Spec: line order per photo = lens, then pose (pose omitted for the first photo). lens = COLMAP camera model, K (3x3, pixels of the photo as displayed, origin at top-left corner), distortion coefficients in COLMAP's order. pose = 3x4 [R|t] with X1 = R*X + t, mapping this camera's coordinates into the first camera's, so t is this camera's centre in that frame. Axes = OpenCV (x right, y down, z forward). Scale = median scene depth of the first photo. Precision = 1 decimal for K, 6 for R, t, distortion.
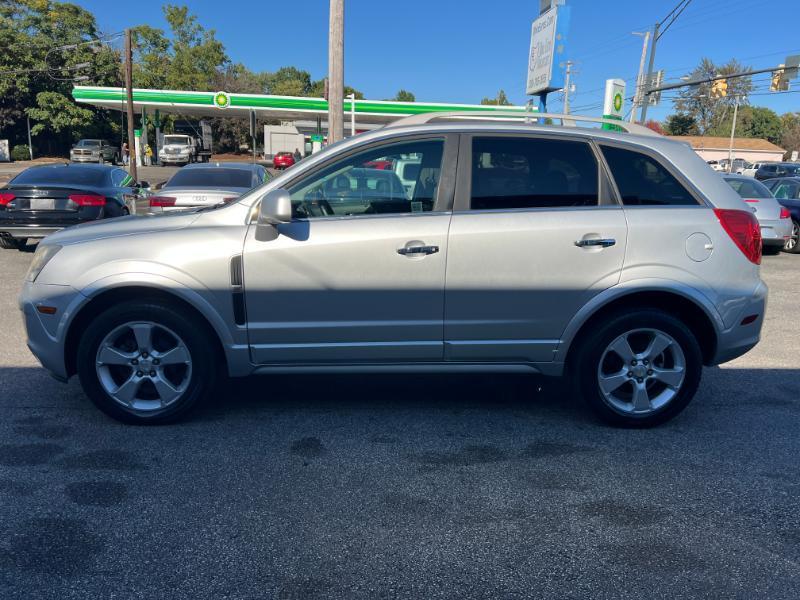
lens RADIAL K [[603.4, 0, 401.9], [0, 603.4, 300.2], [0, 0, 1]] dist [0.046450, -0.047022]
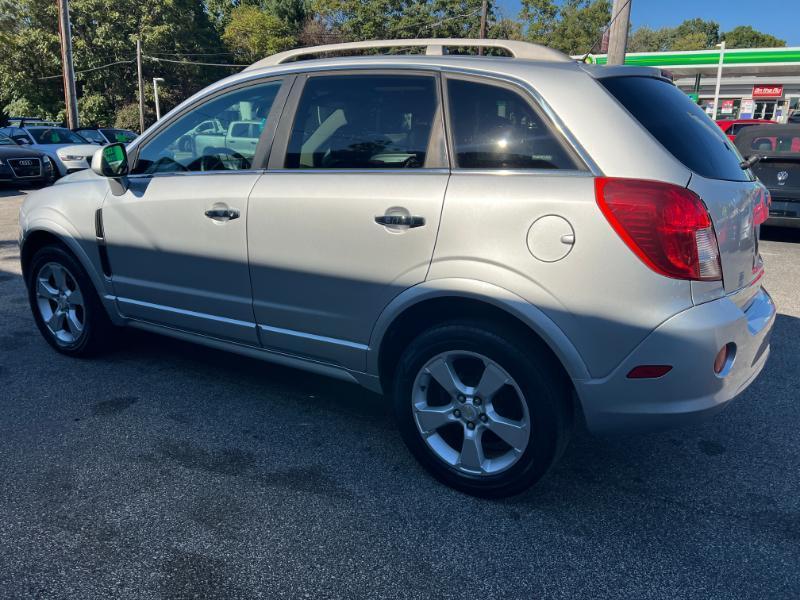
lens RADIAL K [[603.4, 0, 412.5], [0, 603.4, 301.3], [0, 0, 1]] dist [0.046450, -0.047022]
pose [[0.825681, 0.138426, -0.546890, 0.703805], [-0.109294, 0.990312, 0.085654, -0.060158], [0.553448, -0.010951, 0.832812, 0.400244]]
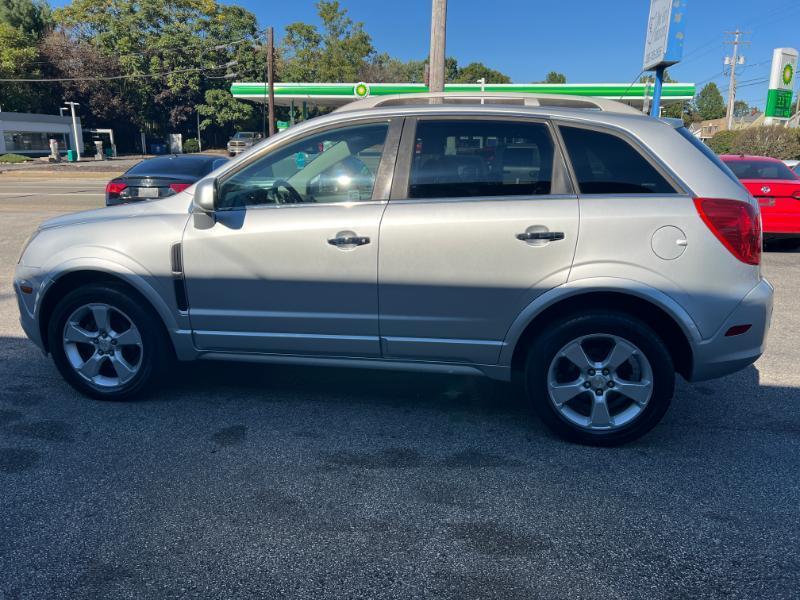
lens RADIAL K [[603.4, 0, 406.0], [0, 603.4, 299.4], [0, 0, 1]] dist [0.046450, -0.047022]
pose [[0.973044, 0.038699, -0.227350, 0.318880], [-0.034147, 0.999130, 0.023922, -0.015210], [0.228078, -0.015514, 0.973519, 0.079097]]
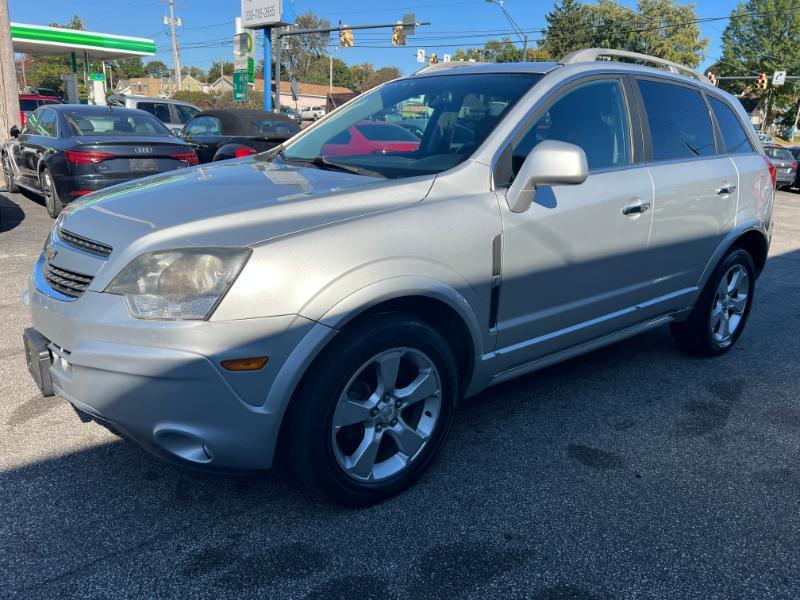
lens RADIAL K [[603.4, 0, 399.0], [0, 603.4, 300.4], [0, 0, 1]] dist [0.046450, -0.047022]
pose [[0.809479, -0.156735, 0.565843, -0.736747], [0.105988, 0.986887, 0.121739, -0.090073], [-0.577504, -0.038573, 0.815476, 0.439656]]
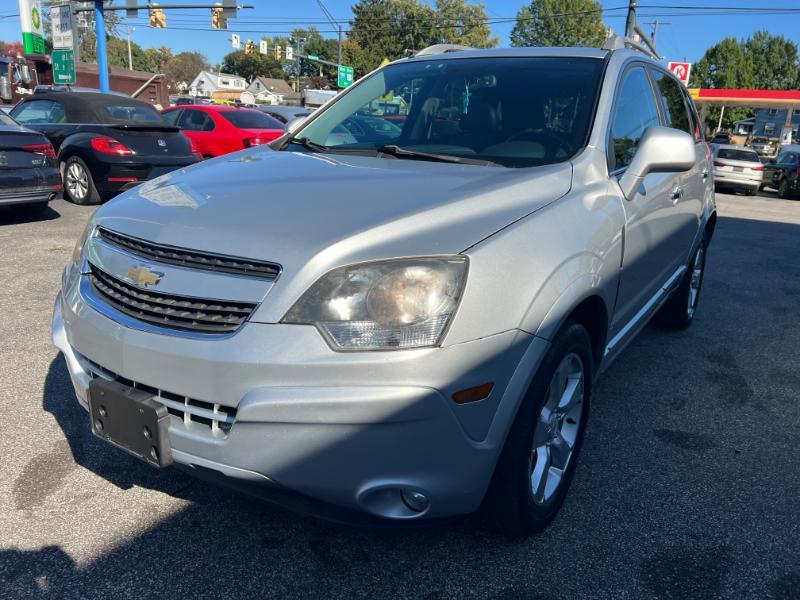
lens RADIAL K [[603.4, 0, 399.0], [0, 603.4, 300.7], [0, 0, 1]] dist [0.046450, -0.047022]
pose [[0.600515, -0.223460, 0.767754, -0.911673], [0.141589, 0.974701, 0.172946, -0.135378], [-0.786978, 0.004849, 0.616963, 0.717809]]
